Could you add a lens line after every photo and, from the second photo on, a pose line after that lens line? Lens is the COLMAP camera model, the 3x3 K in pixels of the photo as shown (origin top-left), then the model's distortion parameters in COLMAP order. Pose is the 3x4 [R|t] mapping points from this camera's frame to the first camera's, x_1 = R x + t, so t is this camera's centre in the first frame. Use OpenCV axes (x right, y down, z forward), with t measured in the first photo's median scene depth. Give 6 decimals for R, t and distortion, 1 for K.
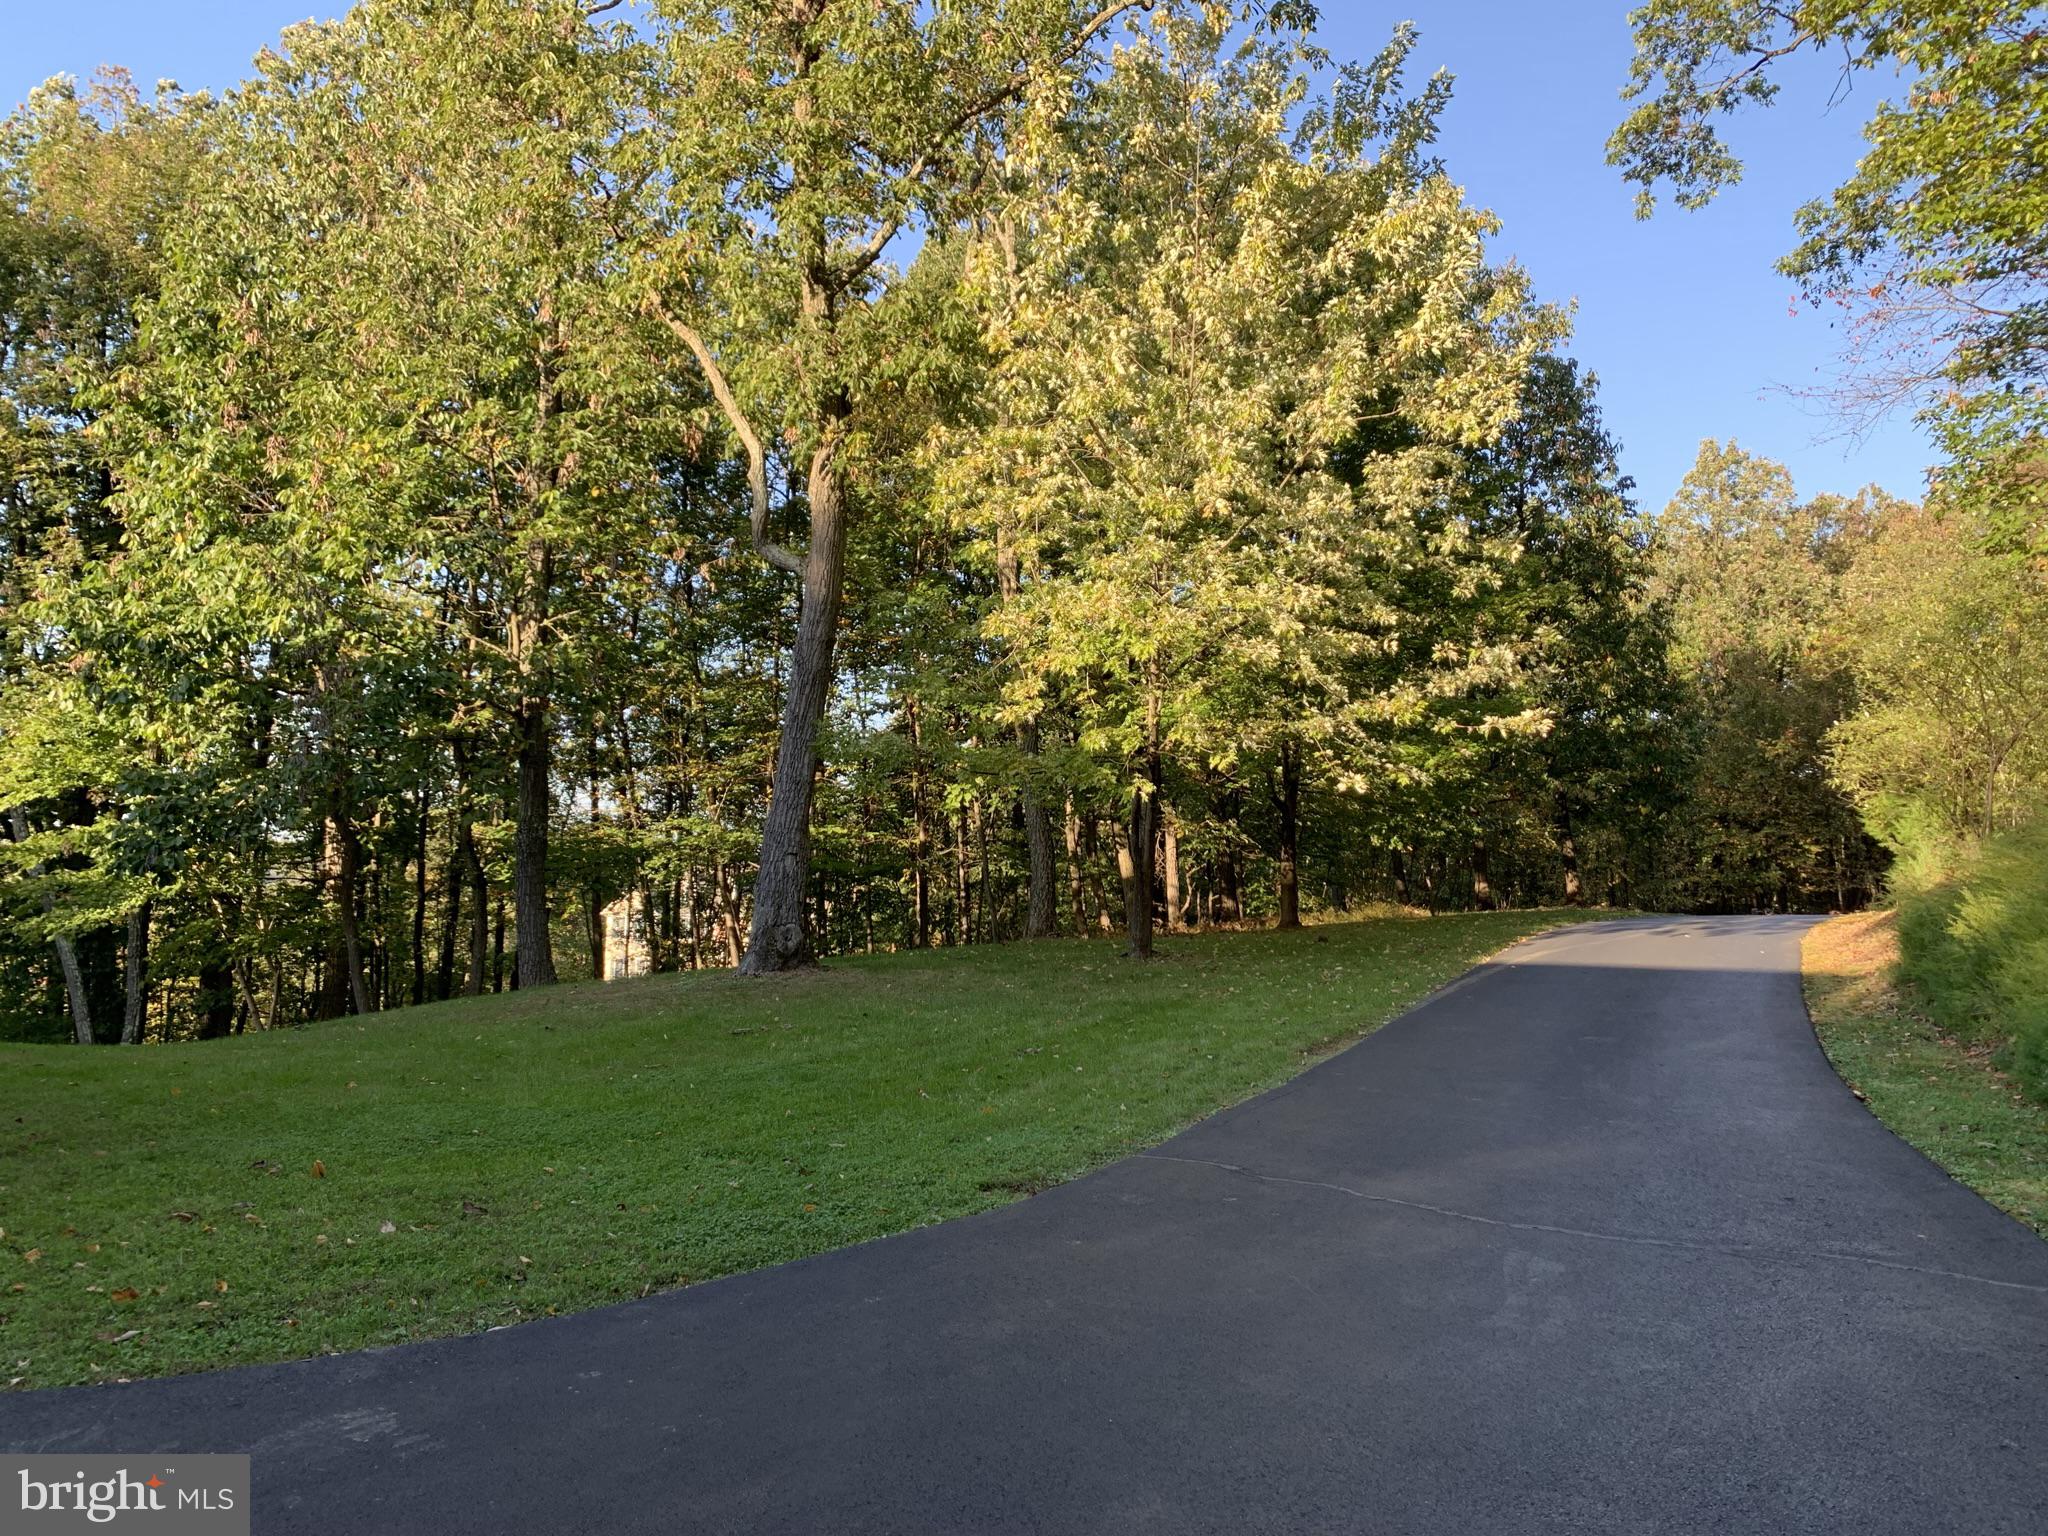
lens RADIAL K [[1564.4, 0, 1020.6], [0, 1564.4, 766.2], [0, 0, 1]] dist [0.022555, -0.023519]
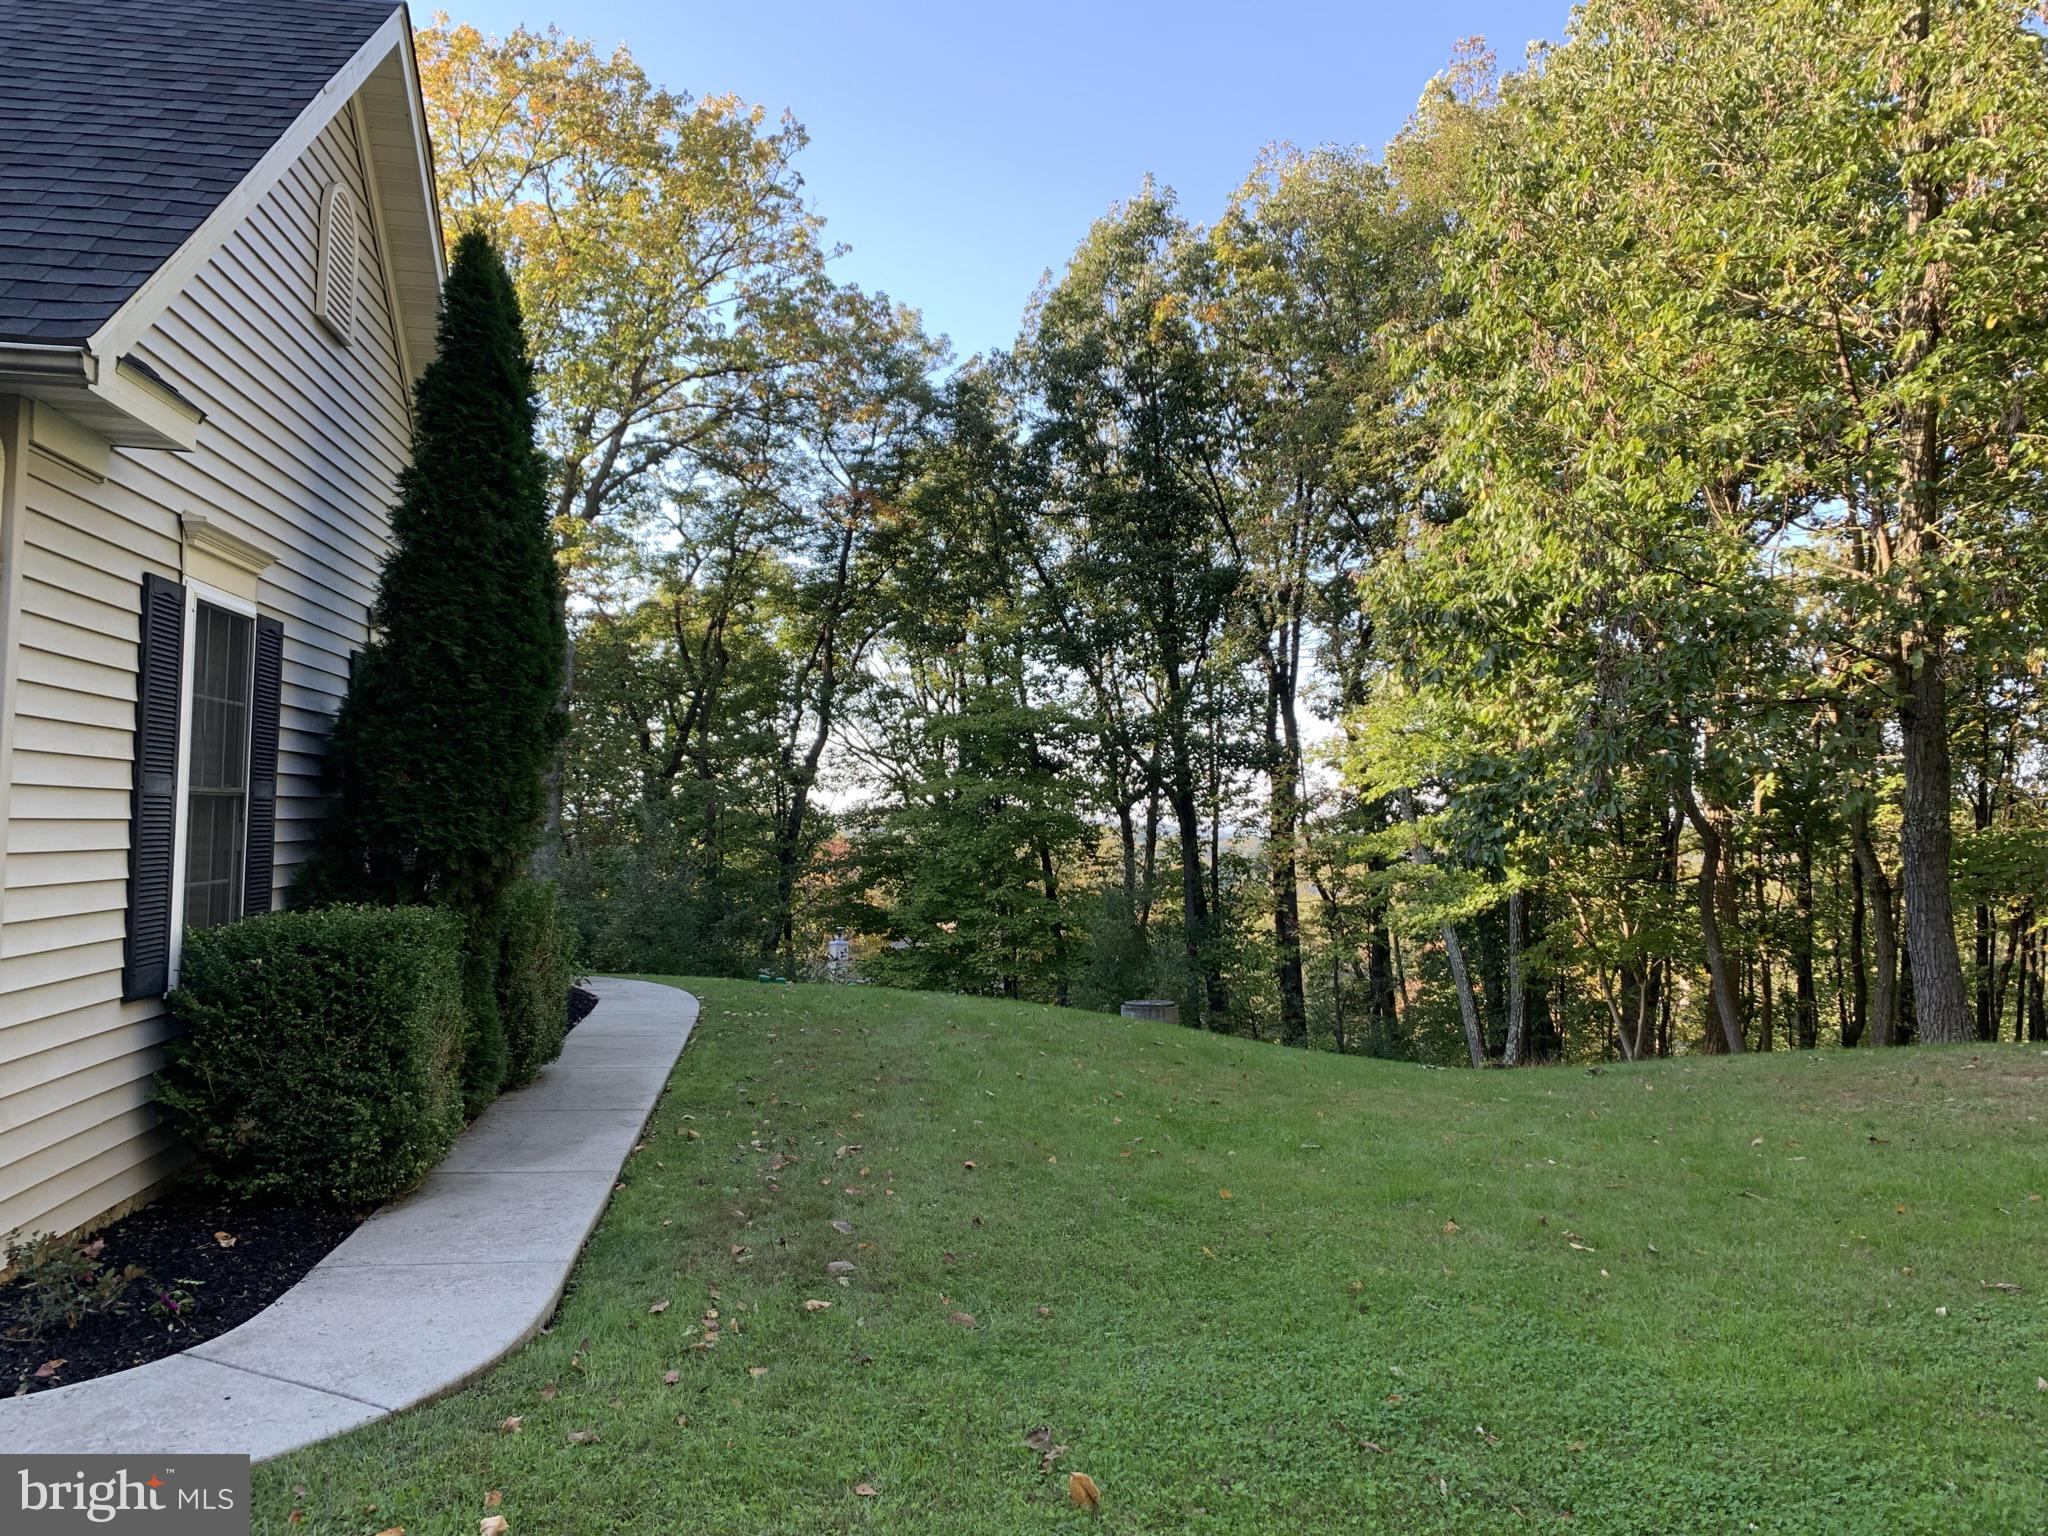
lens RADIAL K [[1564.4, 0, 1062.6], [0, 1564.4, 776.5], [0, 0, 1]] dist [0.022555, -0.023519]
pose [[0.638256, -0.029852, -0.769245, -0.006481], [0.038451, 0.999237, -0.006874, 0.011790], [0.768863, -0.025191, 0.638917, 0.239498]]
